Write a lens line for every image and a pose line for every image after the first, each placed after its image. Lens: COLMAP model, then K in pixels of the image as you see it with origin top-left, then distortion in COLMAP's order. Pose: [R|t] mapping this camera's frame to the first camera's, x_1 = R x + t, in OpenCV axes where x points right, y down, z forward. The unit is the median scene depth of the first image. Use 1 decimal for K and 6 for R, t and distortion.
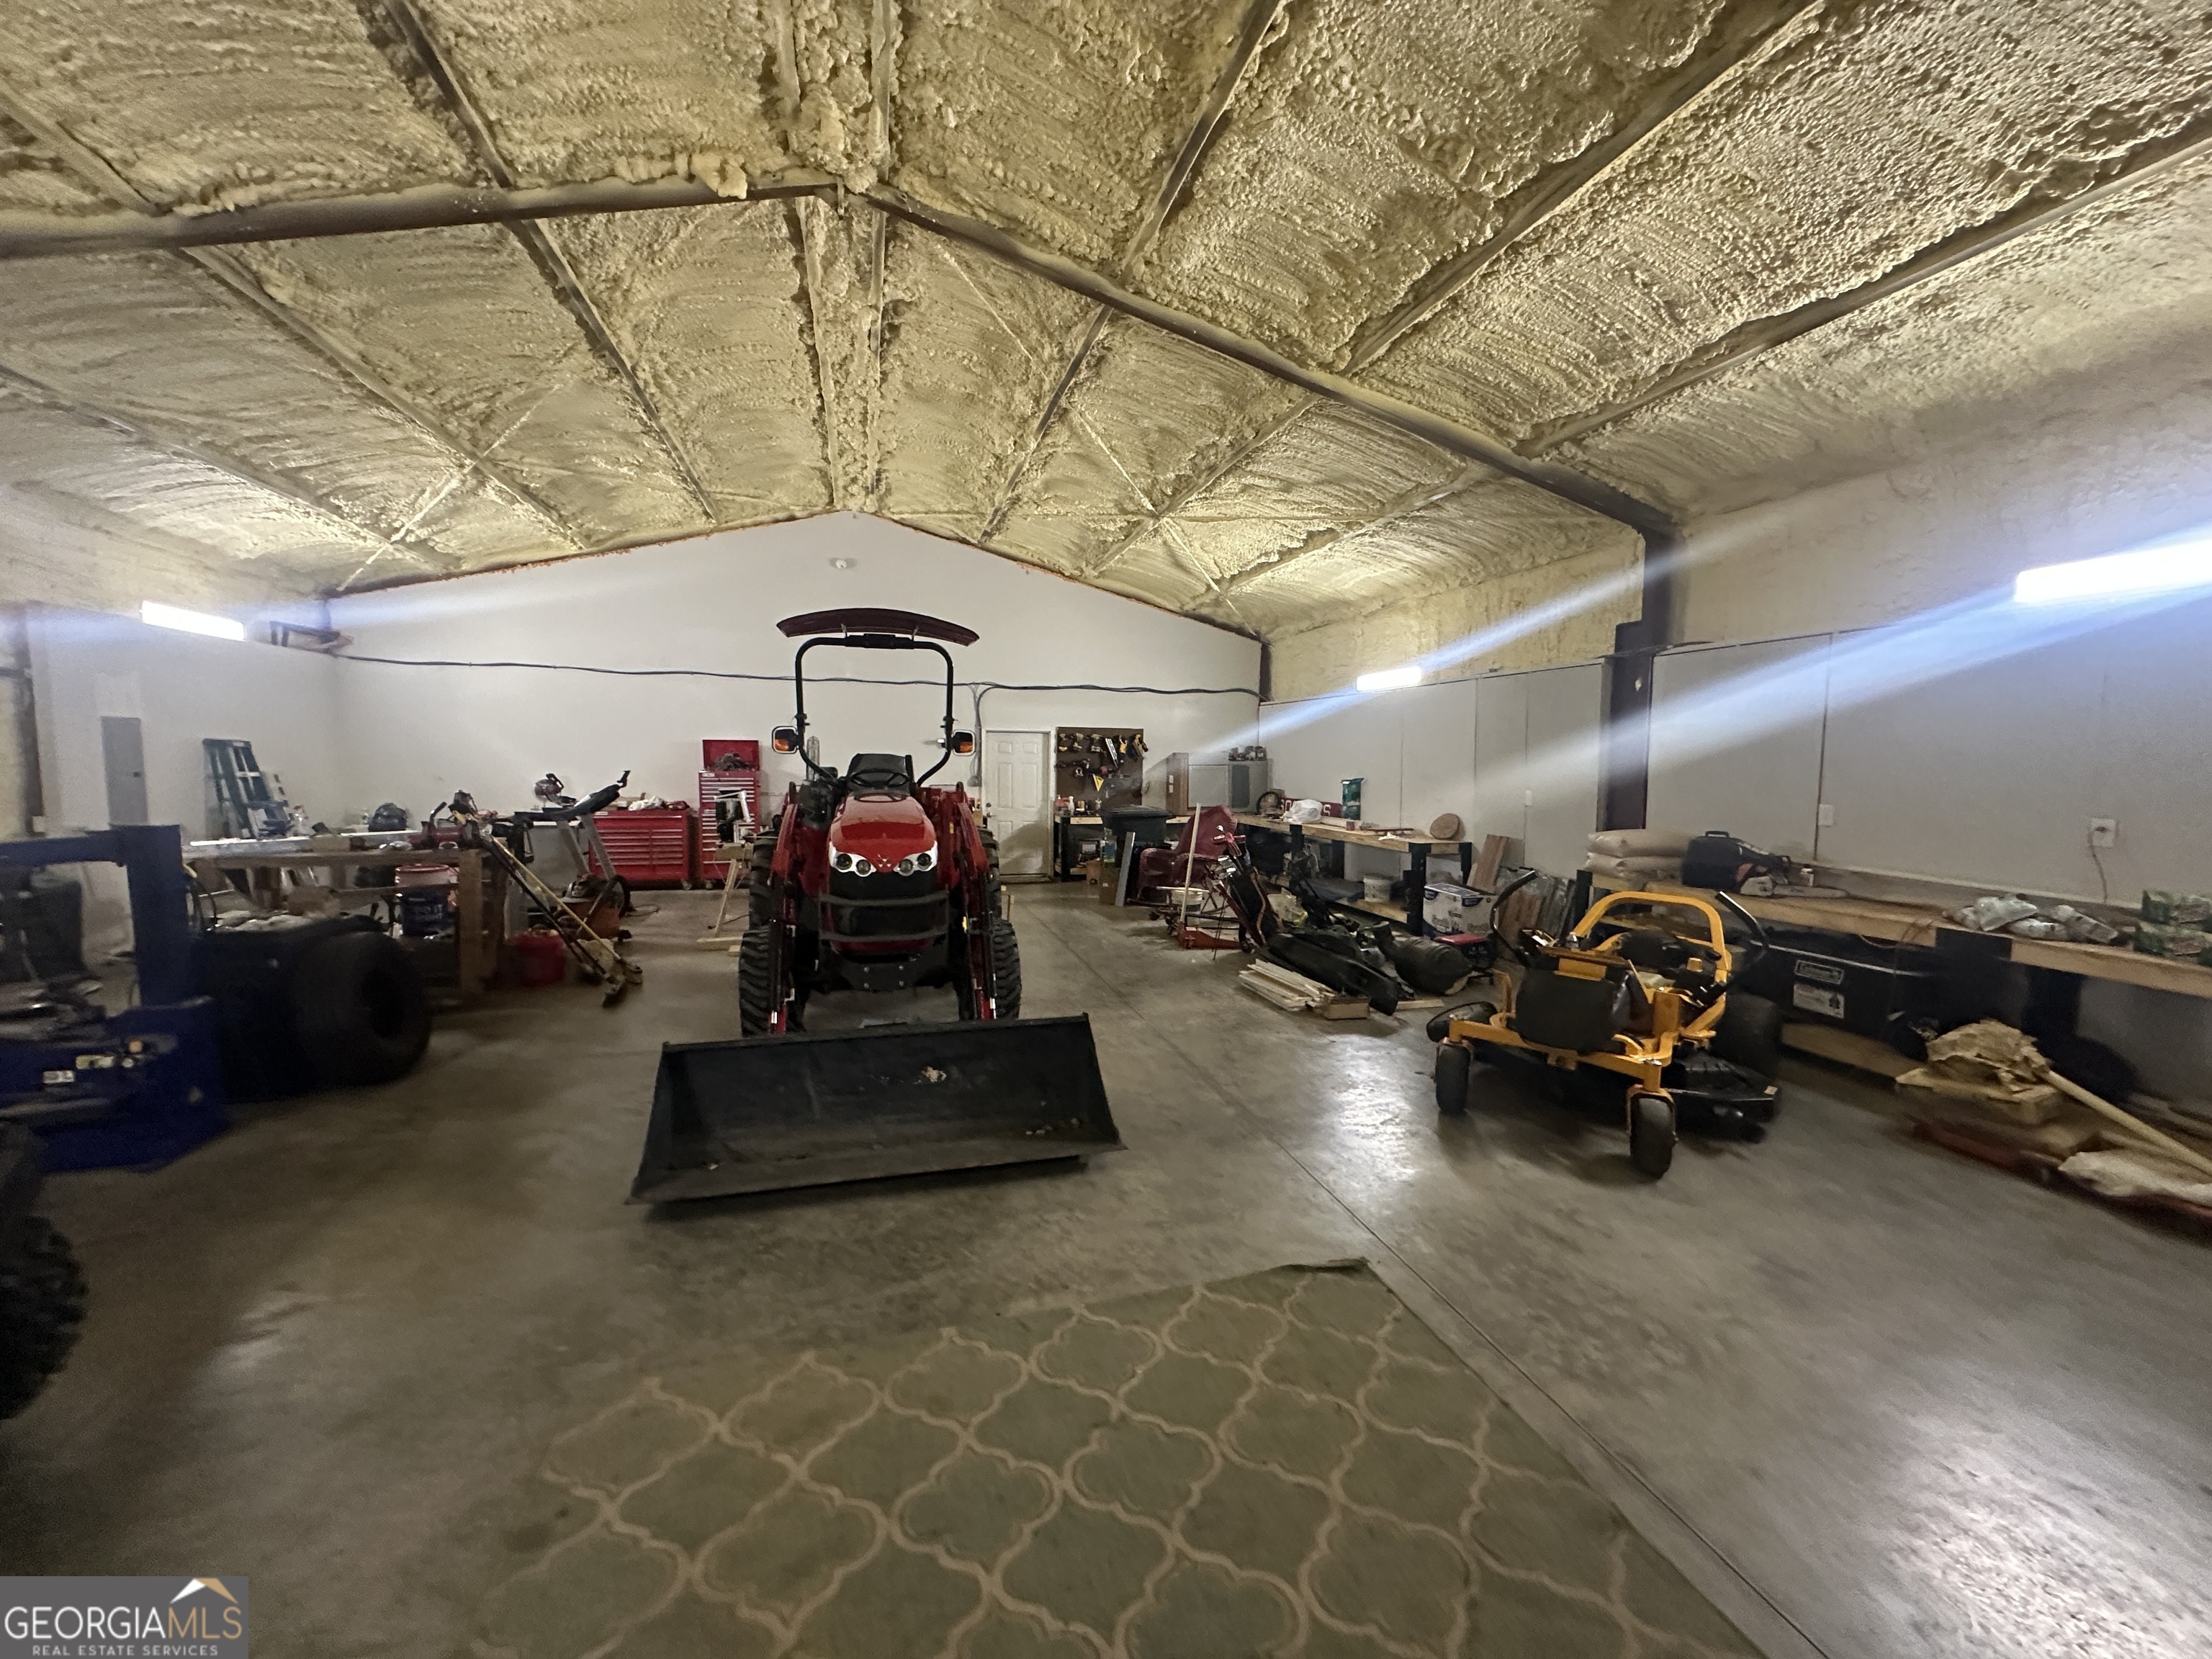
lens RADIAL K [[883.5, 0, 1108.3], [0, 883.5, 825.6], [0, 0, 1]] dist [-0.003166, 0.000699]
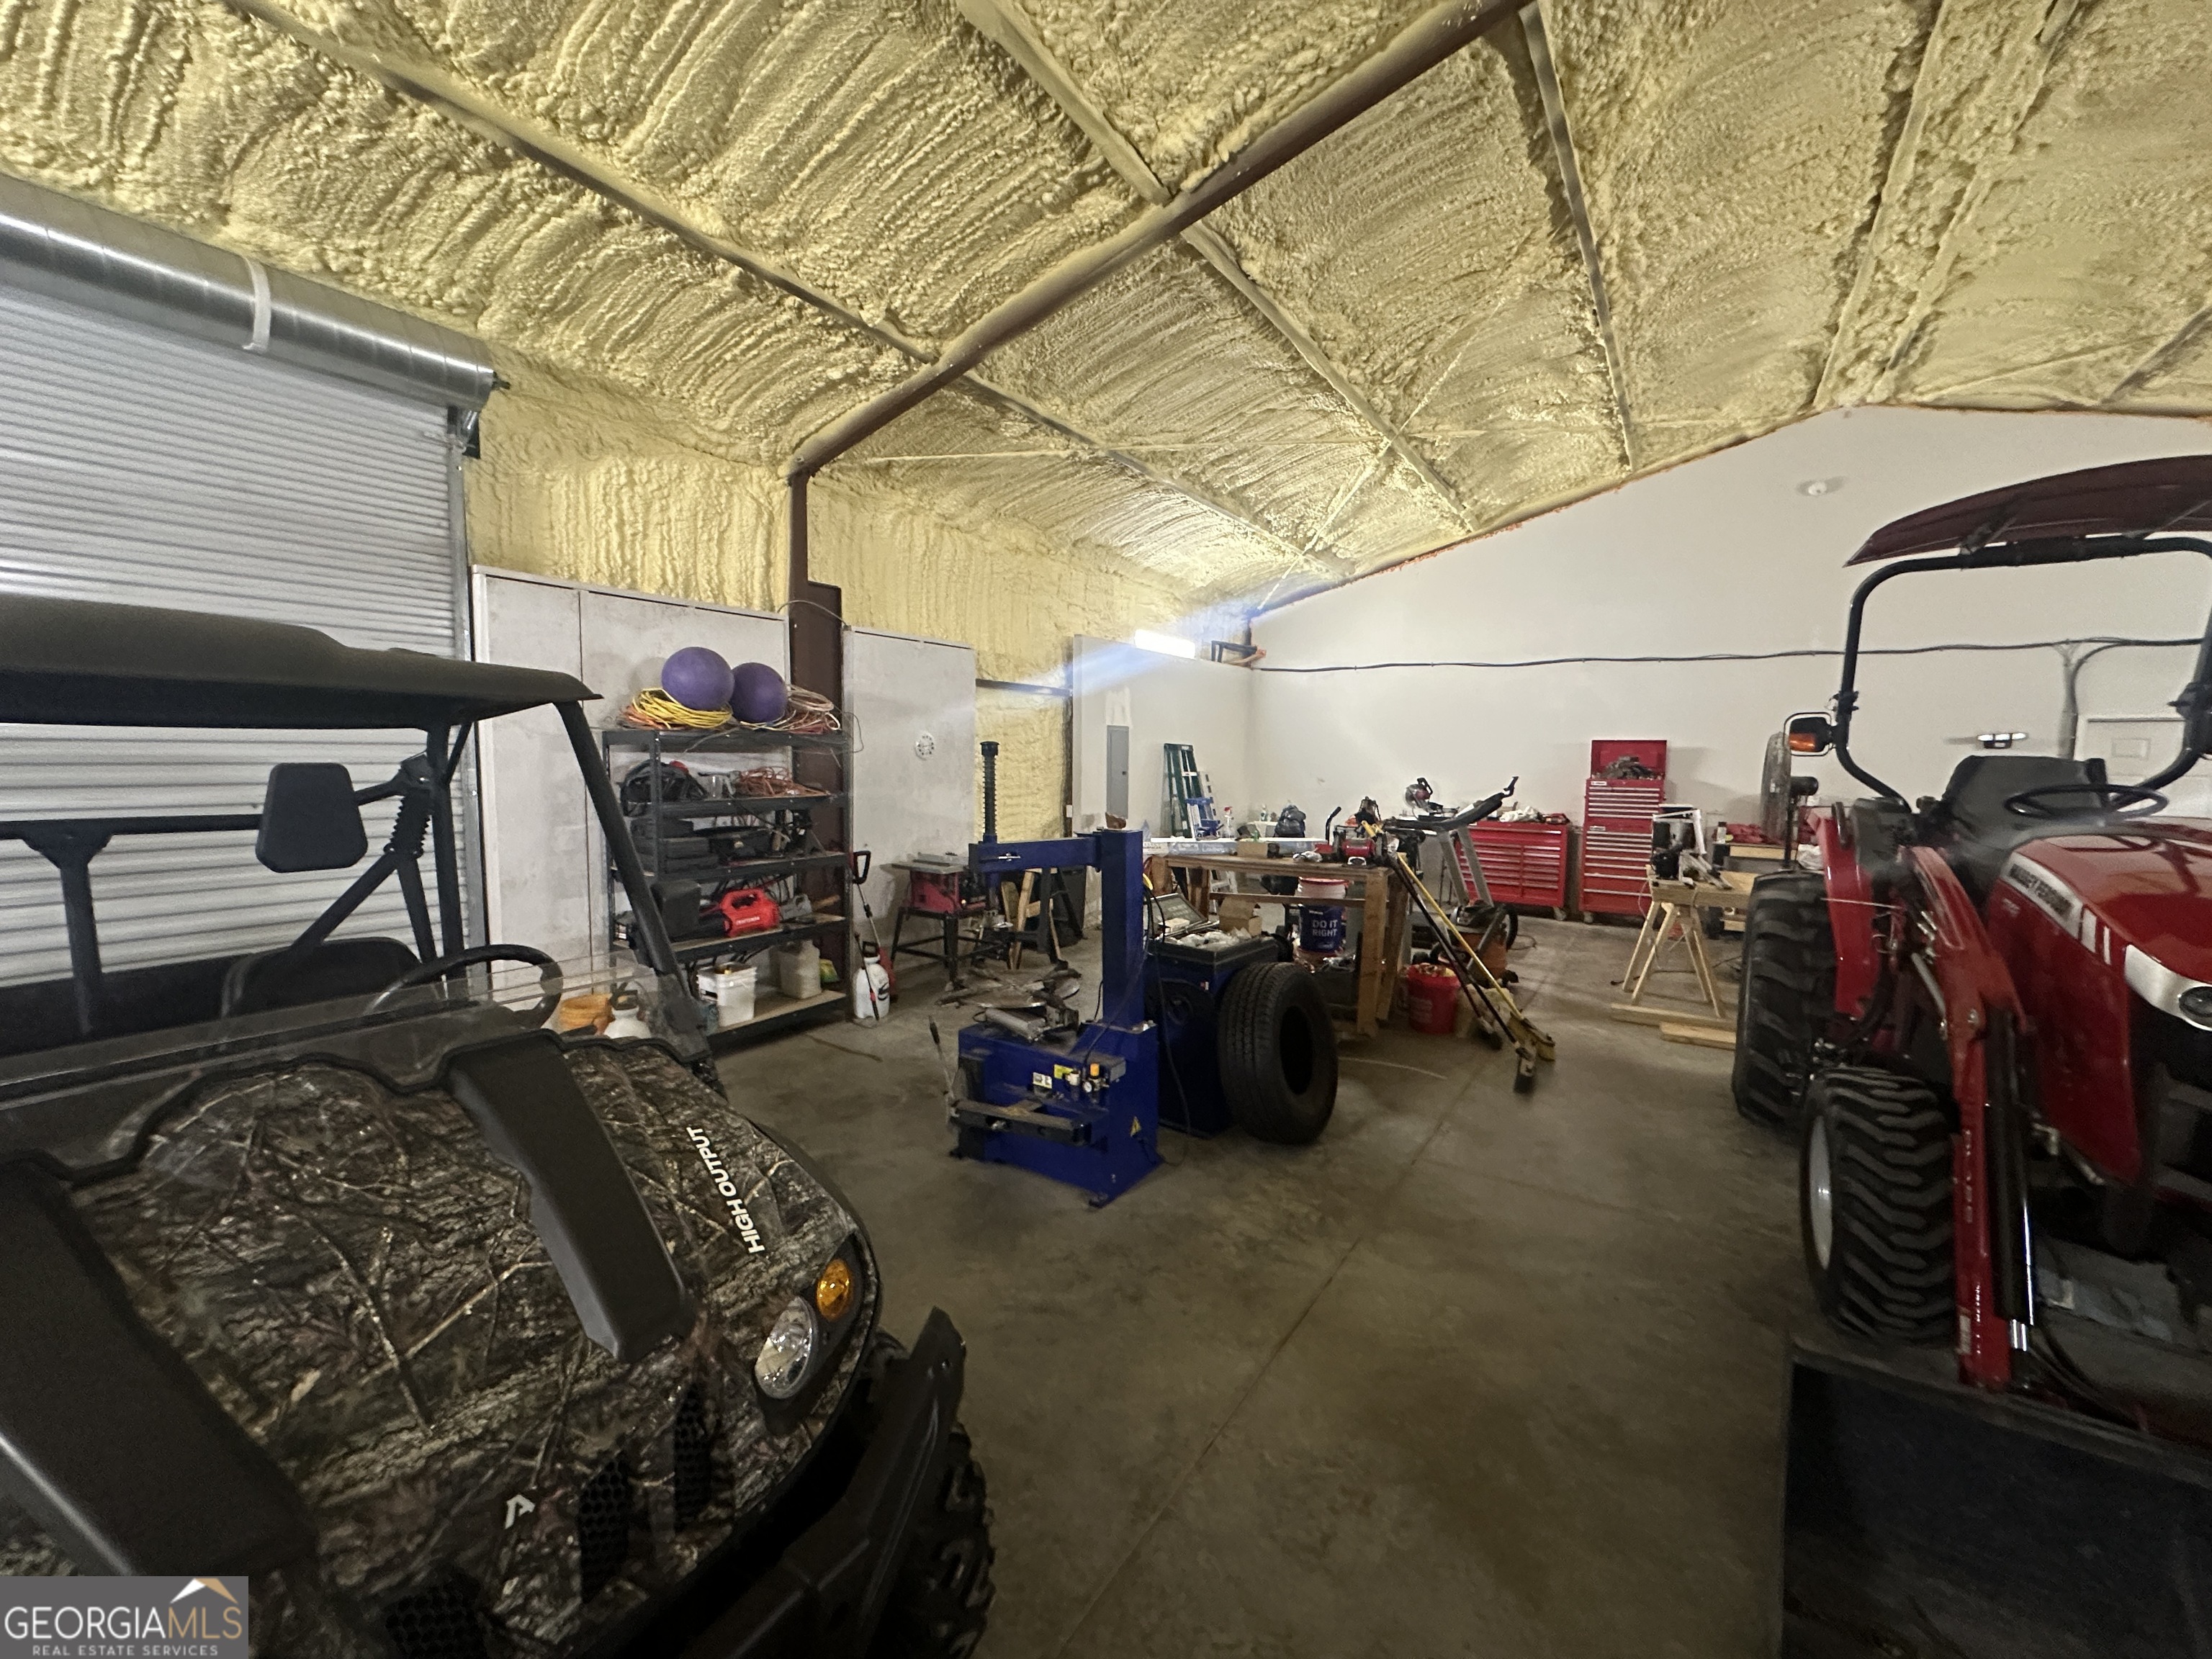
lens RADIAL K [[883.5, 0, 1108.3], [0, 883.5, 825.6], [0, 0, 1]] dist [-0.003166, 0.000699]
pose [[0.654472, 0.059547, -0.753738, -0.198398], [-0.063850, 0.997686, 0.023378, -0.012904], [0.753386, 0.032826, 0.656759, 0.189861]]
